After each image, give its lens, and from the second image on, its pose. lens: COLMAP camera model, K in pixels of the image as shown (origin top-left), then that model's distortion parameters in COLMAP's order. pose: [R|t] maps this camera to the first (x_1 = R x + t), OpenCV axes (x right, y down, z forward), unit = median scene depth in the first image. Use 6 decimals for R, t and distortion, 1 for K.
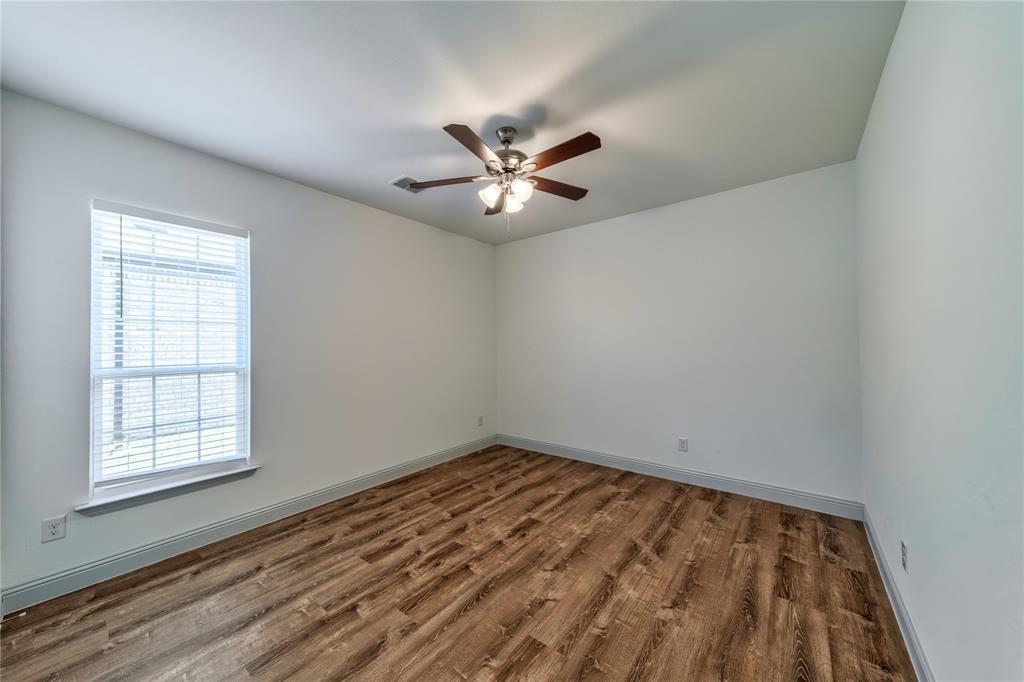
lens RADIAL K [[357.7, 0, 514.1], [0, 357.7, 344.0], [0, 0, 1]] dist [0.009201, -0.000323]
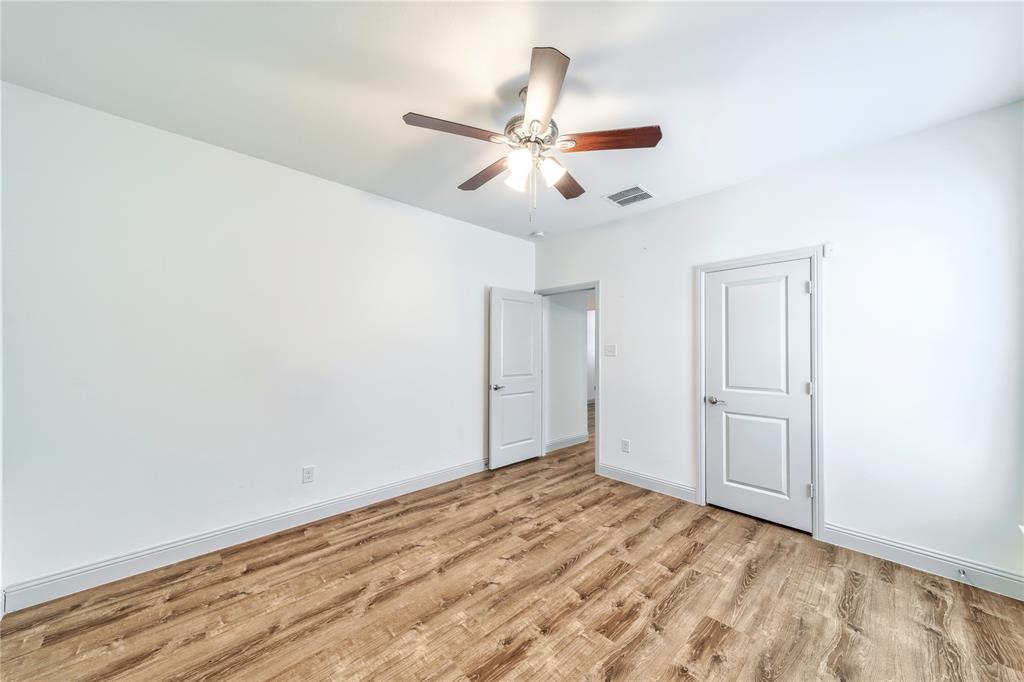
lens RADIAL K [[357.7, 0, 513.0], [0, 357.7, 346.2], [0, 0, 1]] dist [0.009201, -0.000323]
pose [[-0.988979, 0.012864, 0.147494, -0.102718], [0.010953, 0.999845, -0.013765, 0.014333], [-0.147648, -0.011997, -0.988967, 1.984905]]
